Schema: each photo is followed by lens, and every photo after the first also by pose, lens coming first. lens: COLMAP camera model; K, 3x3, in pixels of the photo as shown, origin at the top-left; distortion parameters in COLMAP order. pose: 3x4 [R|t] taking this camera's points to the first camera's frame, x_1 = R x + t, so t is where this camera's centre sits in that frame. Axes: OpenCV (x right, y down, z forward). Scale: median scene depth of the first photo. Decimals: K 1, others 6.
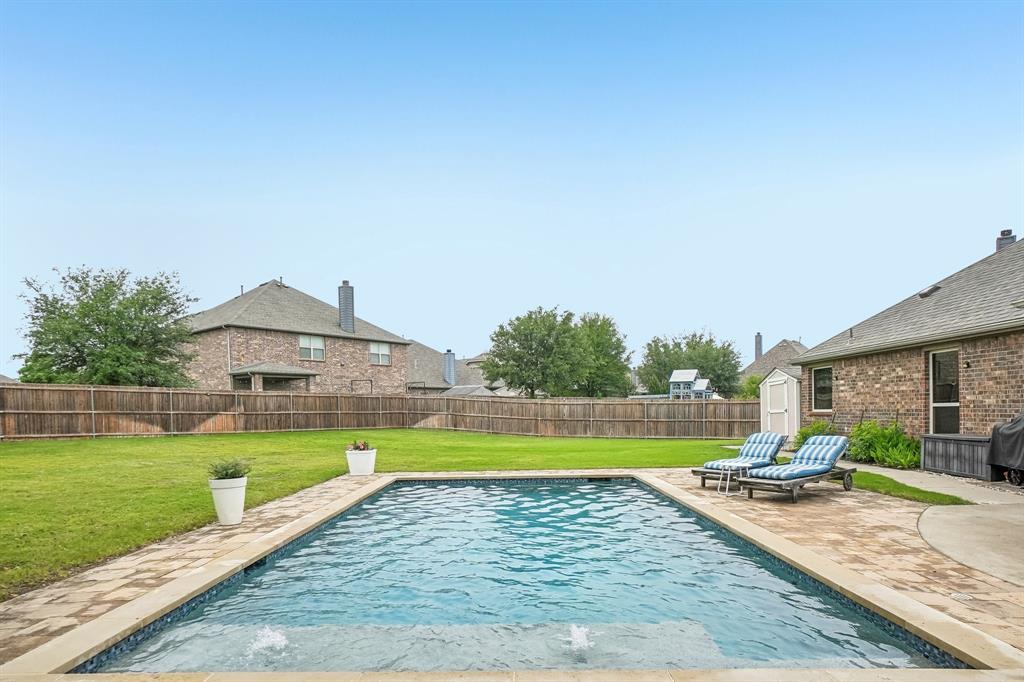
lens RADIAL K [[590.8, 0, 507.7], [0, 590.8, 411.7], [0, 0, 1]] dist [-0.014024, -0.000062]
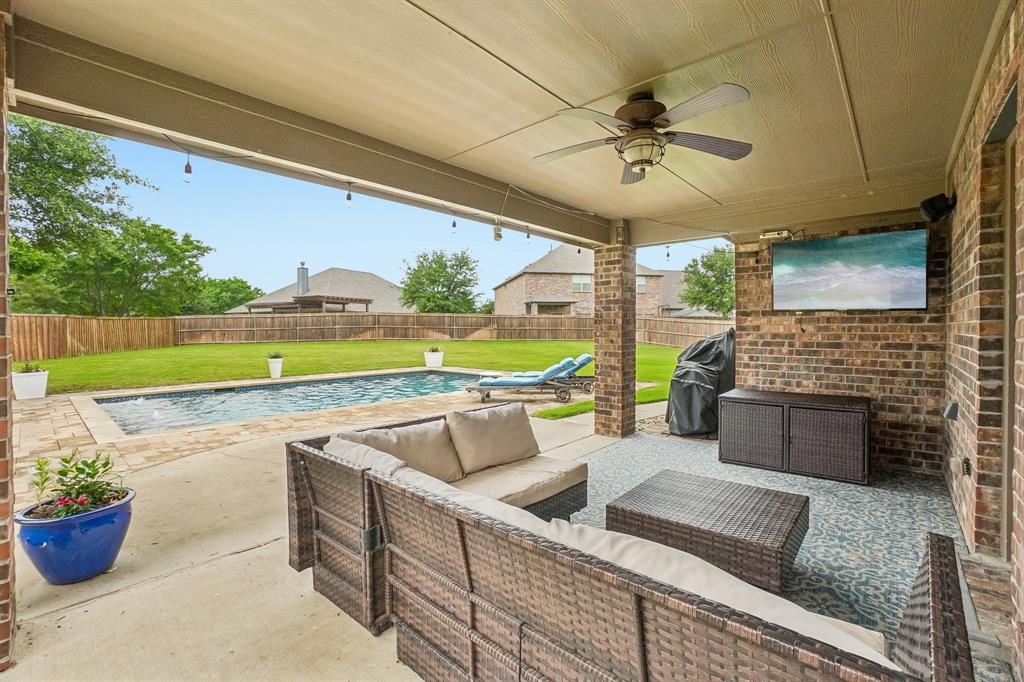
lens RADIAL K [[457.9, 0, 512.3], [0, 457.9, 336.9], [0, 0, 1]] dist [-0.026509, 0.003740]
pose [[0.741829, 0.027654, -0.670018, 0.343868], [-0.010718, 0.999511, 0.029386, -0.009267], [0.670503, -0.014618, 0.741763, 0.064977]]
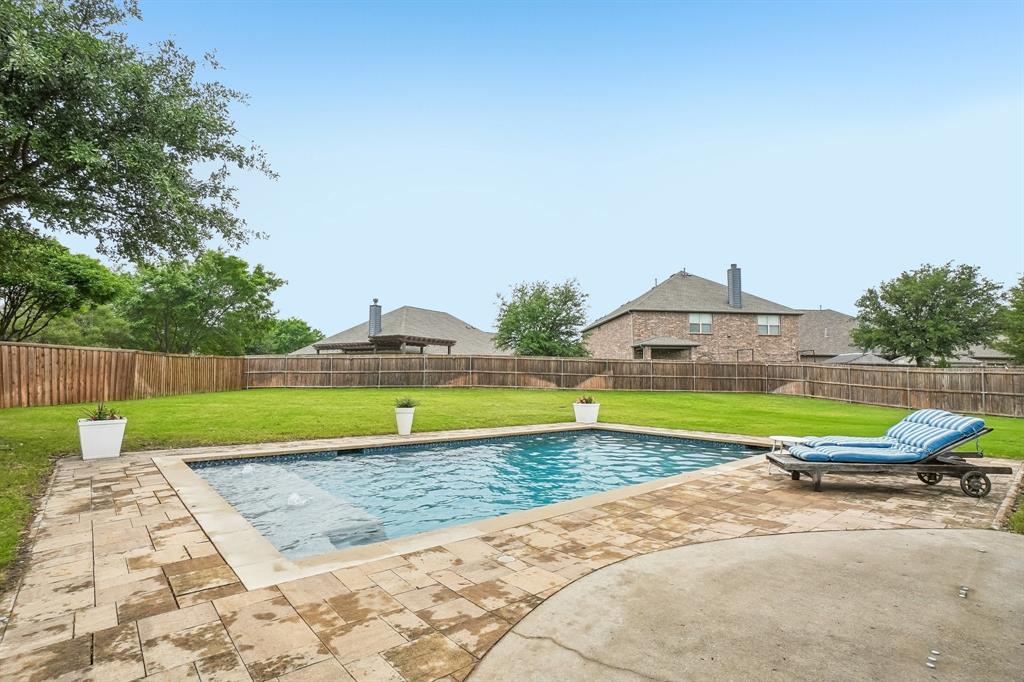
lens RADIAL K [[499.2, 0, 512.3], [0, 499.2, 340.5], [0, 0, 1]] dist [-0.034985, -0.001750]
pose [[0.663202, -0.031271, -0.747787, 0.194531], [-0.024952, 0.997648, -0.063849, 0.000338], [0.748025, 0.061004, 0.660861, 0.060176]]
